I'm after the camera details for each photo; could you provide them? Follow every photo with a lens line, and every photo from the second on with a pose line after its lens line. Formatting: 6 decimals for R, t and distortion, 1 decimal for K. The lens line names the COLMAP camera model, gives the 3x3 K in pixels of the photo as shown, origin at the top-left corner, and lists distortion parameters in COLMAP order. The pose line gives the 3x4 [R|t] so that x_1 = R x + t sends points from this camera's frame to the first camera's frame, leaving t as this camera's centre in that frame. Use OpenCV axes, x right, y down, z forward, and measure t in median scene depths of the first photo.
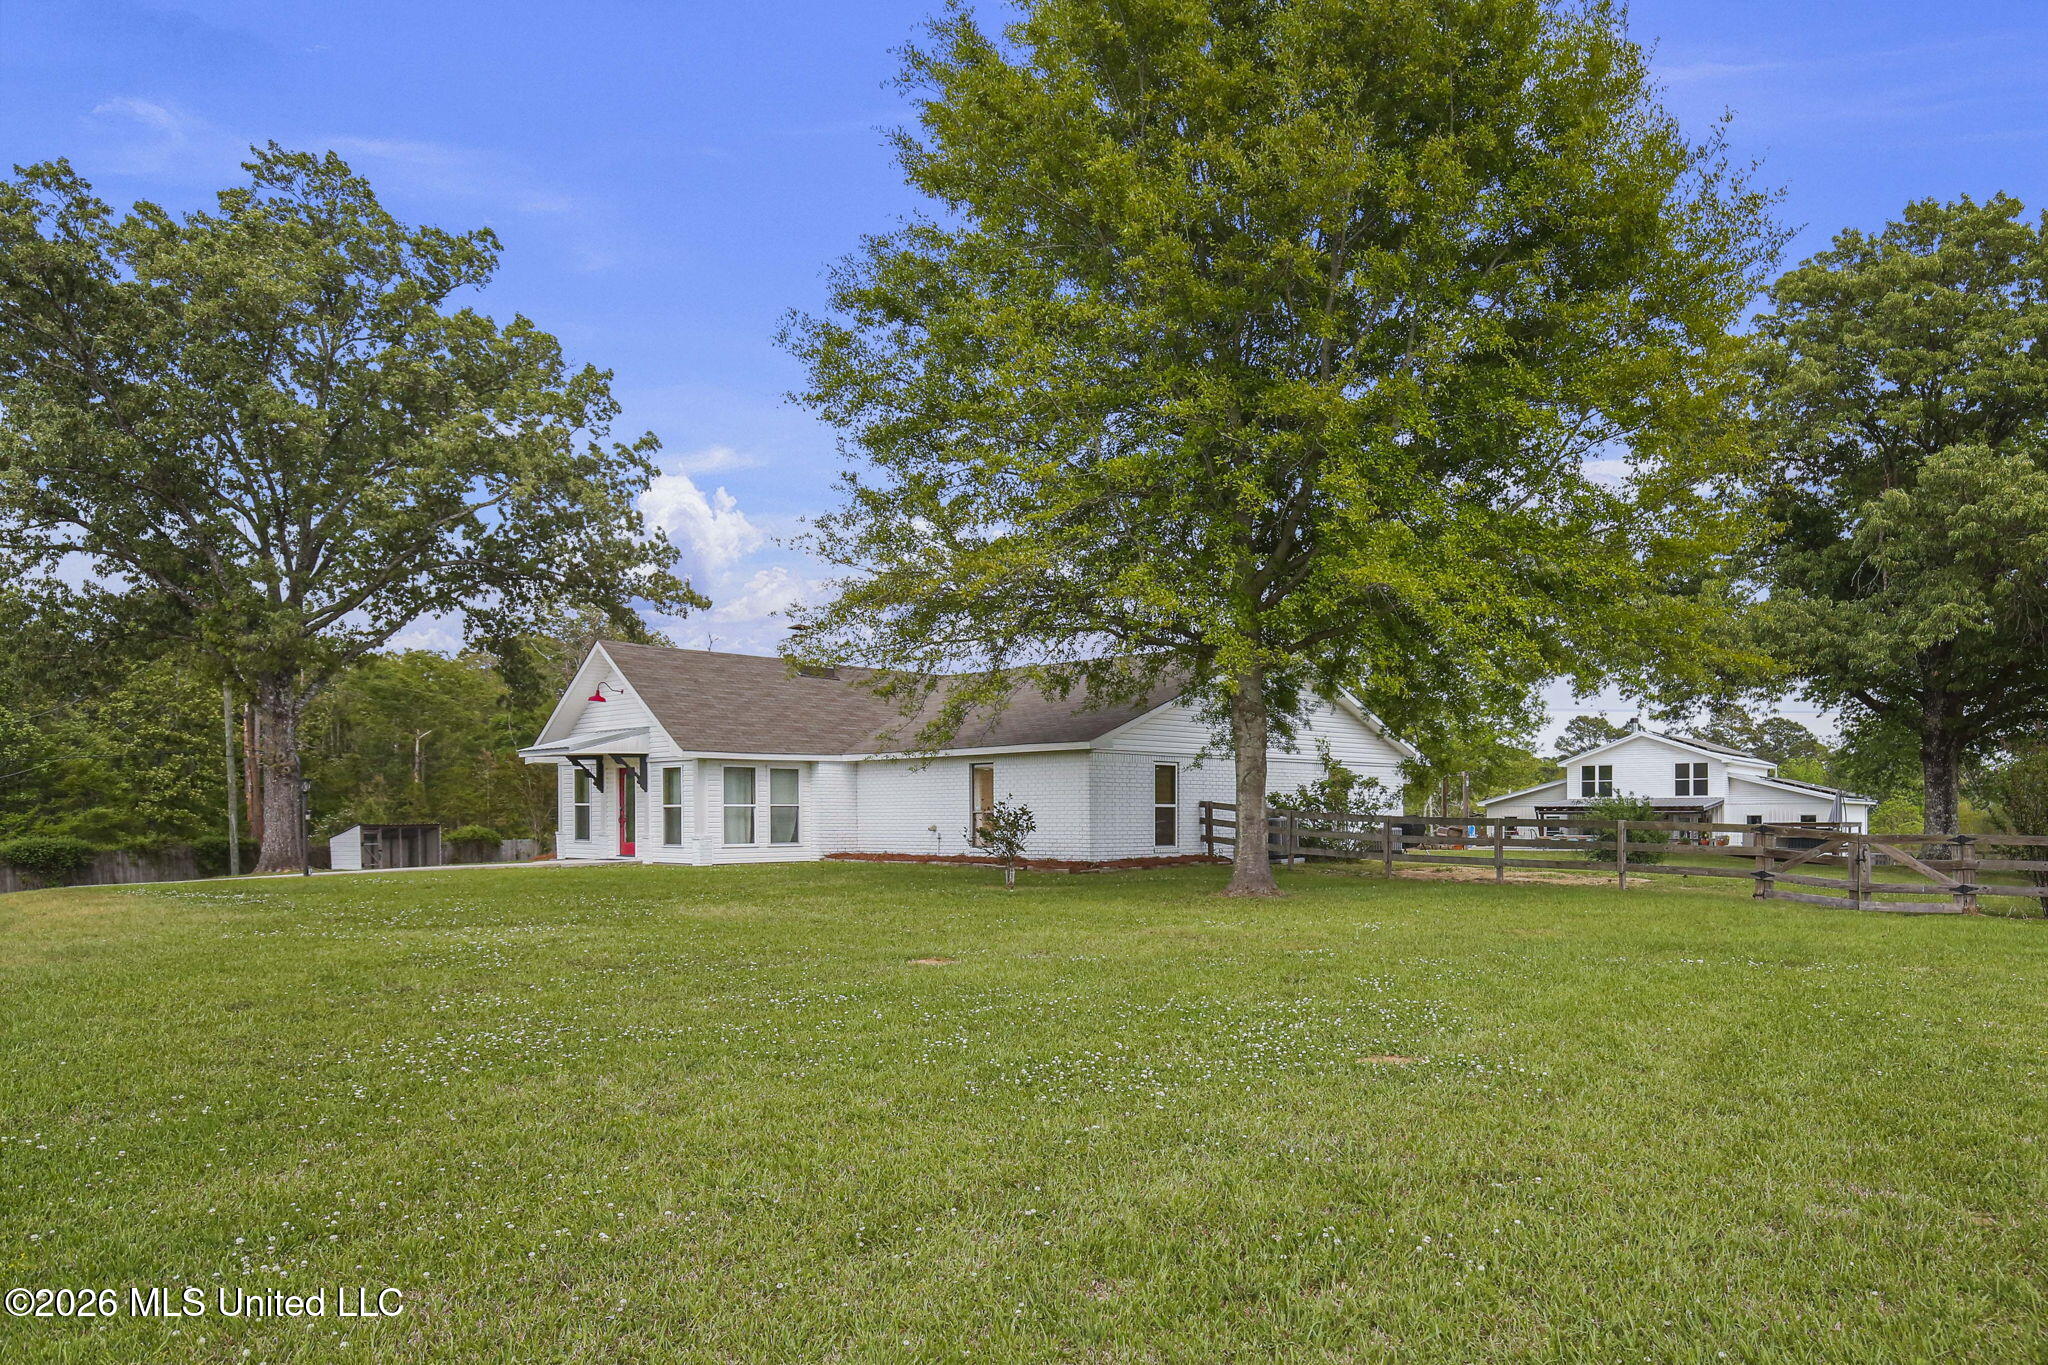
lens RADIAL K [[1529.9, 0, 1181.3], [0, 1529.9, 824.0], [0, 0, 1]] dist [-0.002416, 0.018567]
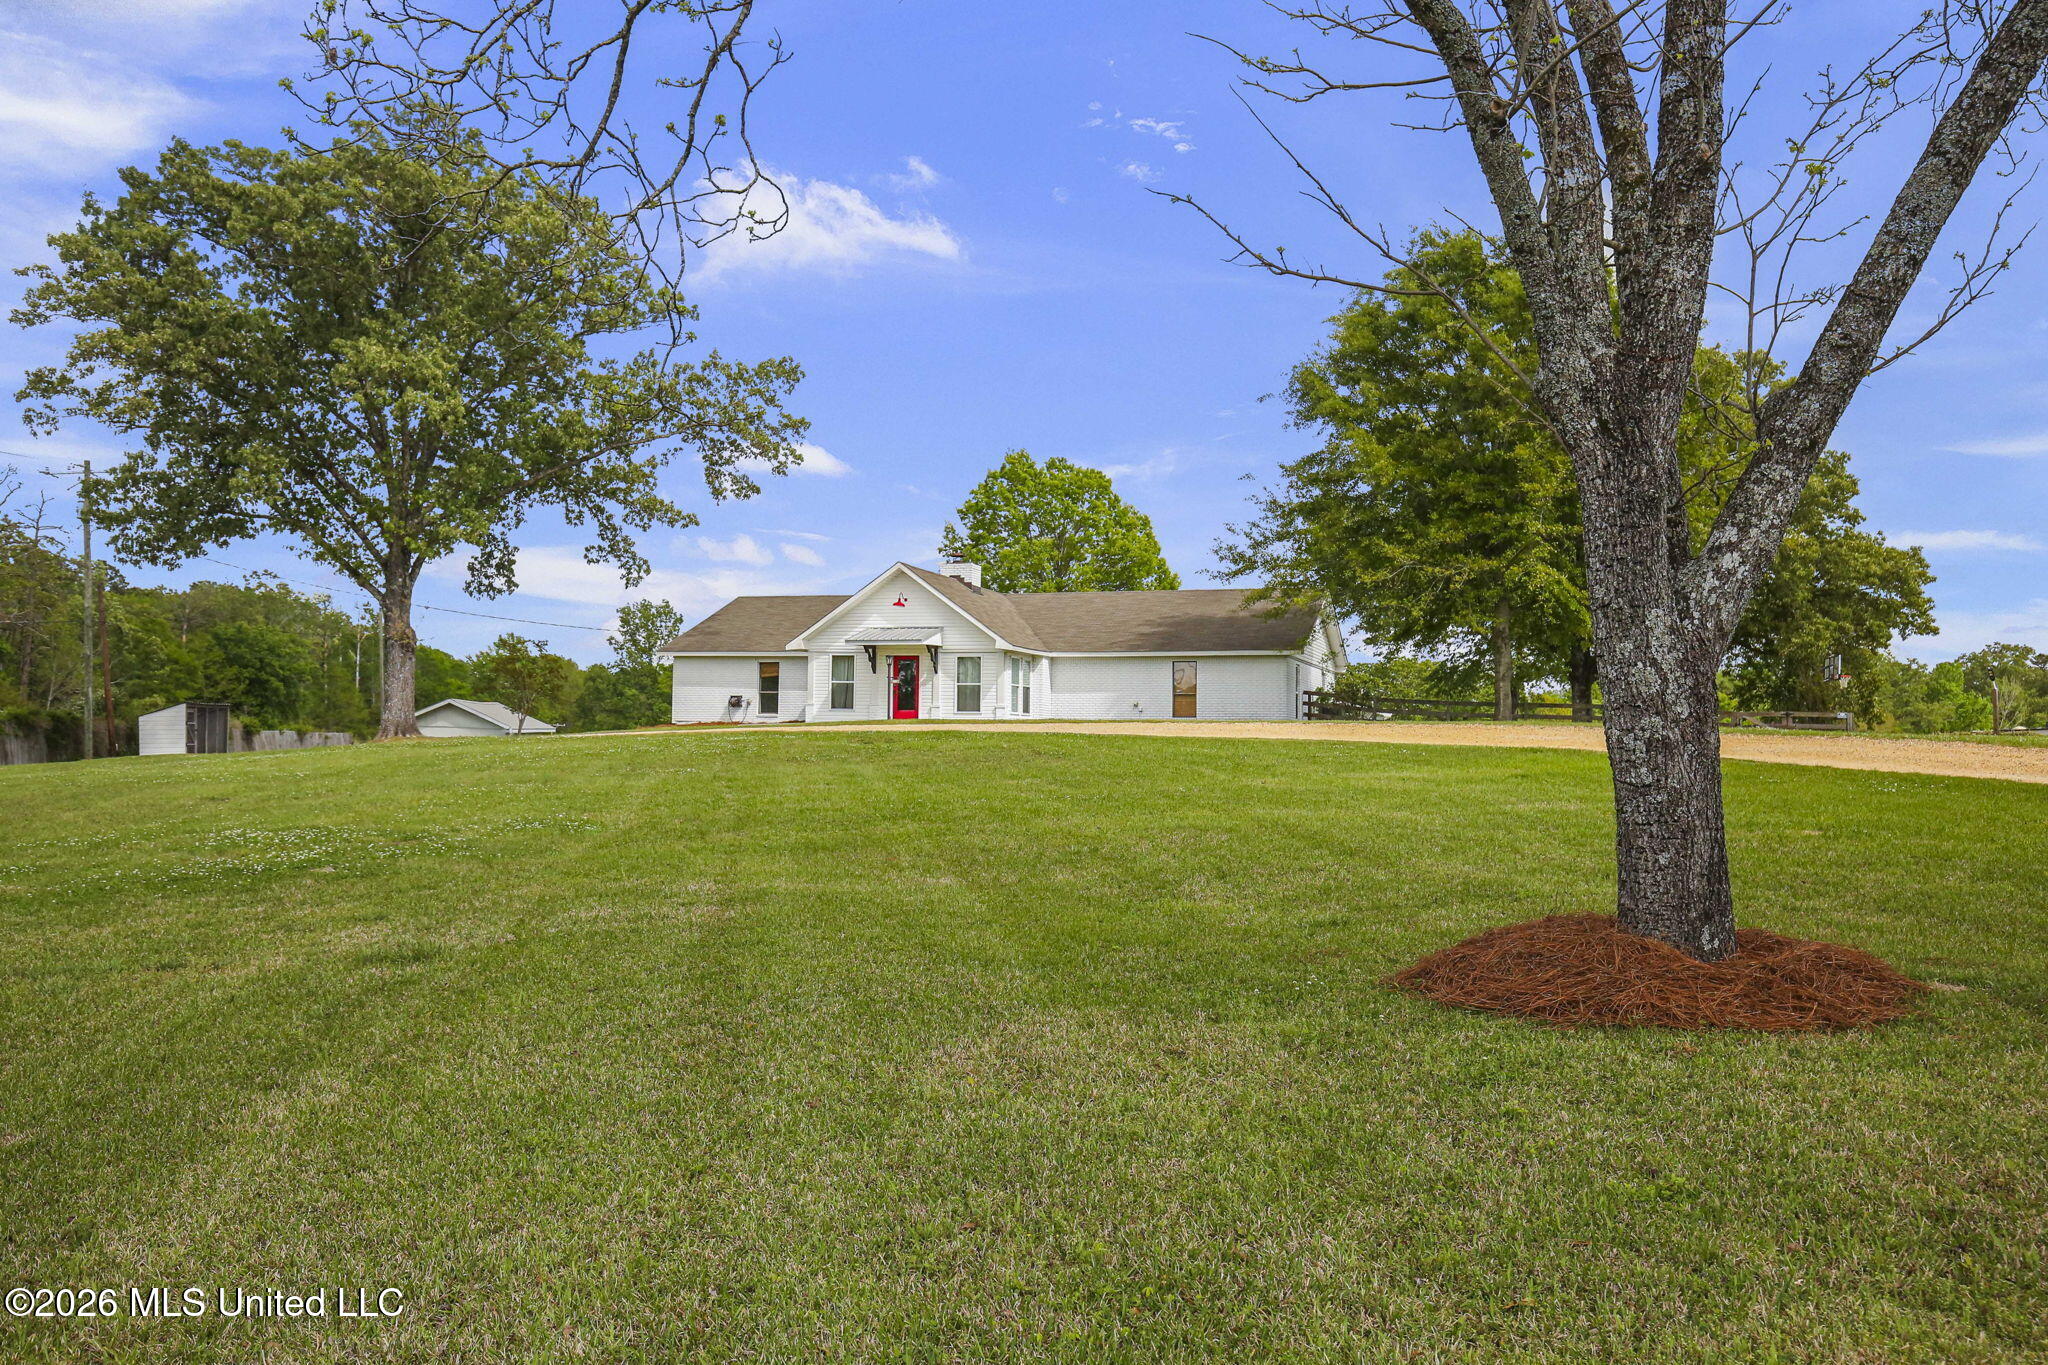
lens RADIAL K [[1760.6, 0, 1090.4], [0, 1760.6, 681.5], [0, 0, 1]] dist [0.016863, 0.034101]
pose [[0.897152, 0.030874, 0.440641, -0.889550], [-0.012142, 0.998901, -0.045267, 0.054372], [-0.441555, 0.035262, 0.896541, -0.470015]]
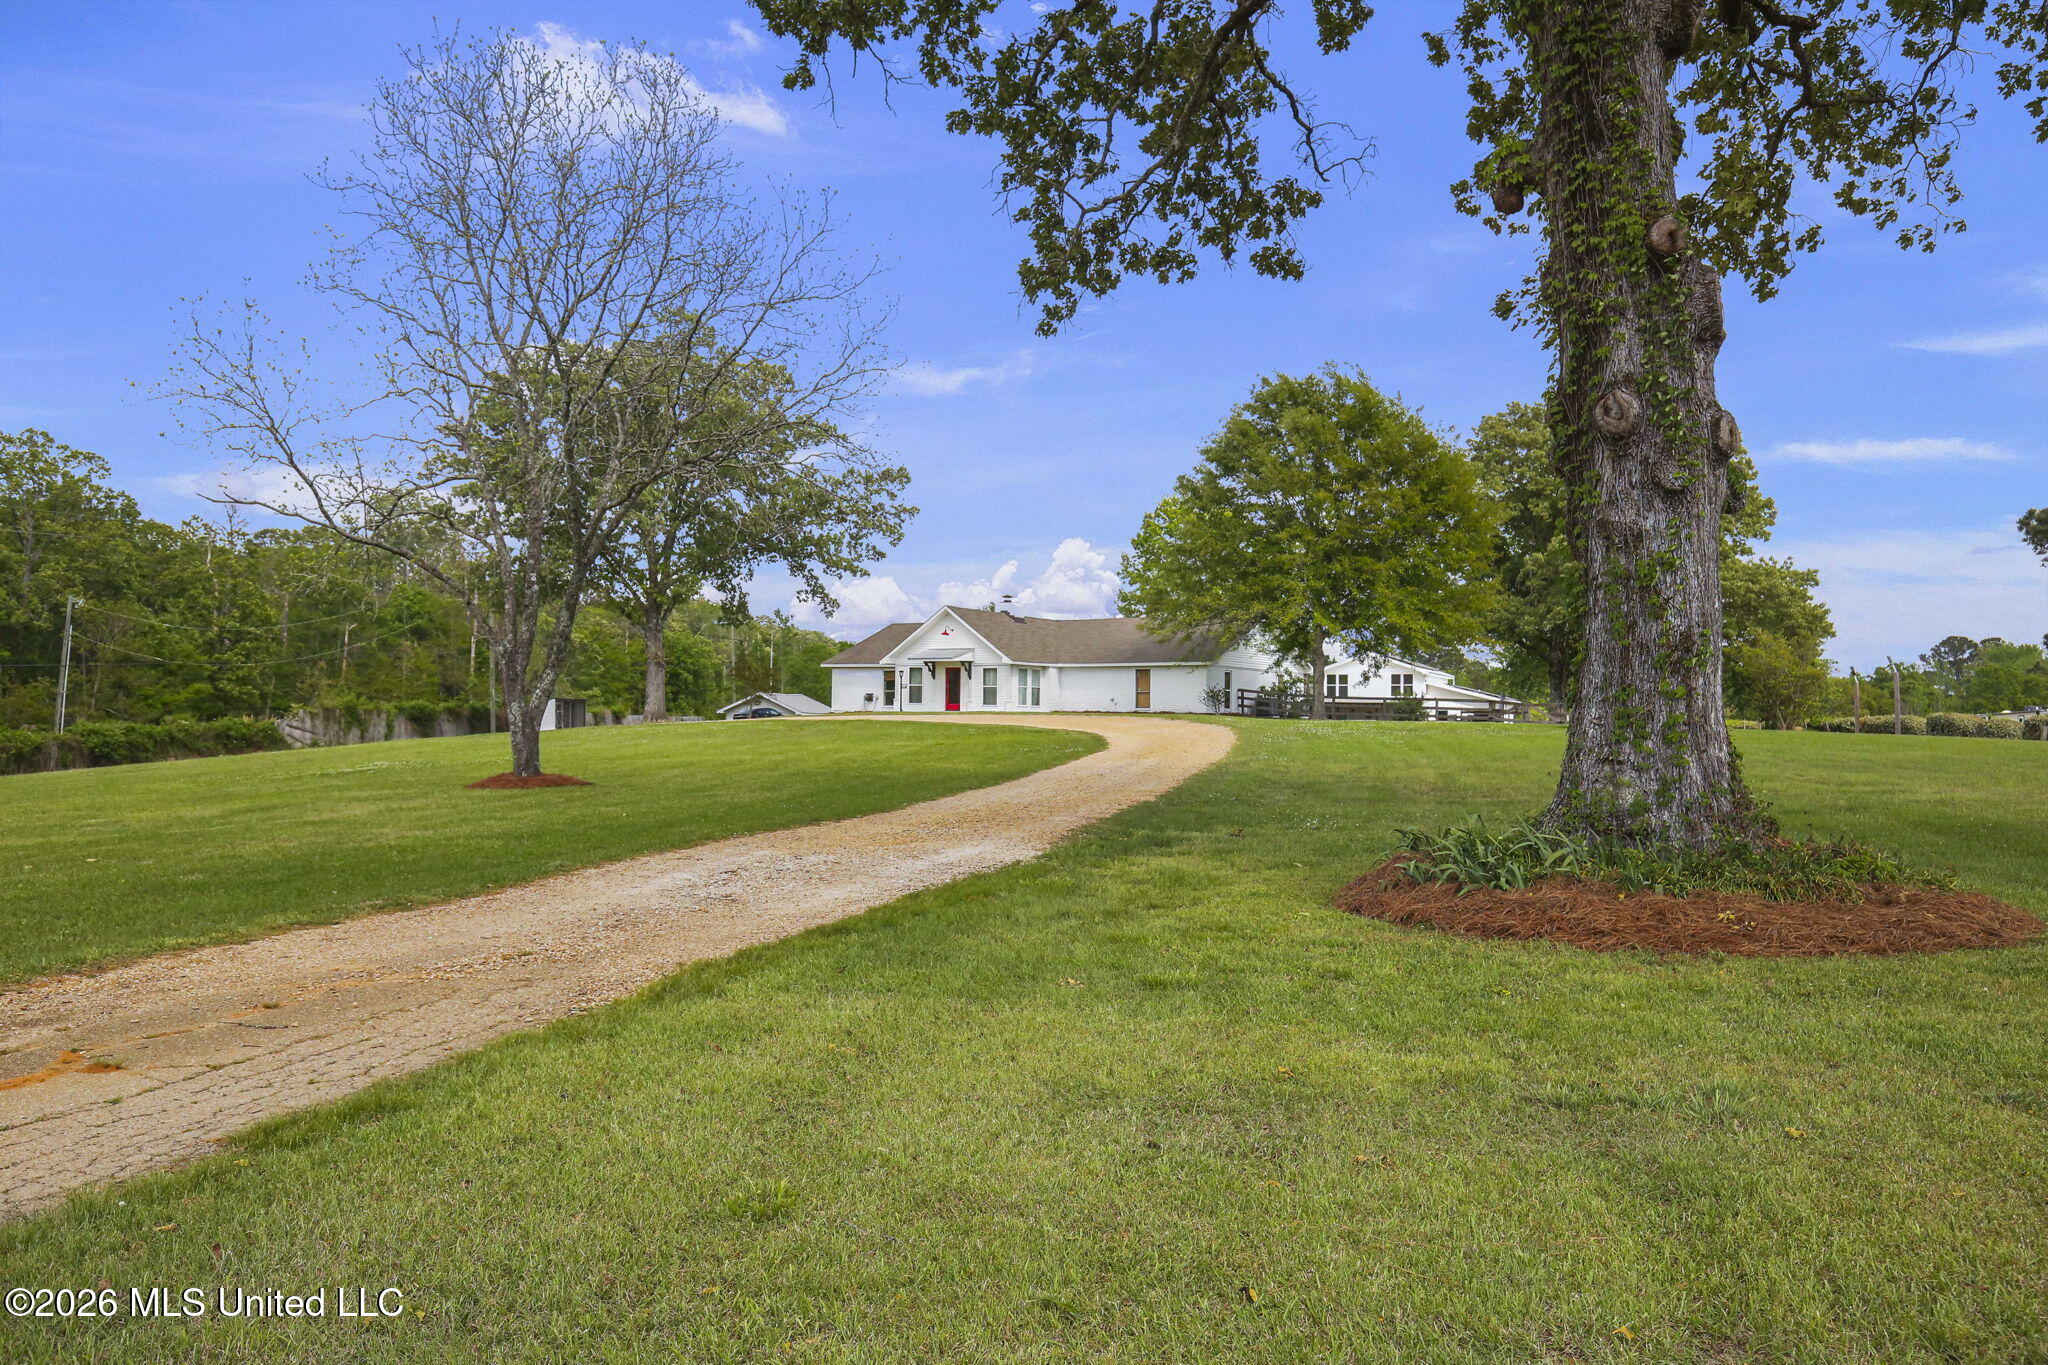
lens RADIAL K [[1760.6, 0, 1041.3], [0, 1760.6, 635.4], [0, 0, 1]] dist [0.016863, 0.034101]
pose [[0.985520, 0.024176, 0.167825, -0.629881], [-0.014972, 0.998325, -0.055891, 0.049057], [-0.168895, 0.052569, 0.984231, -1.308362]]
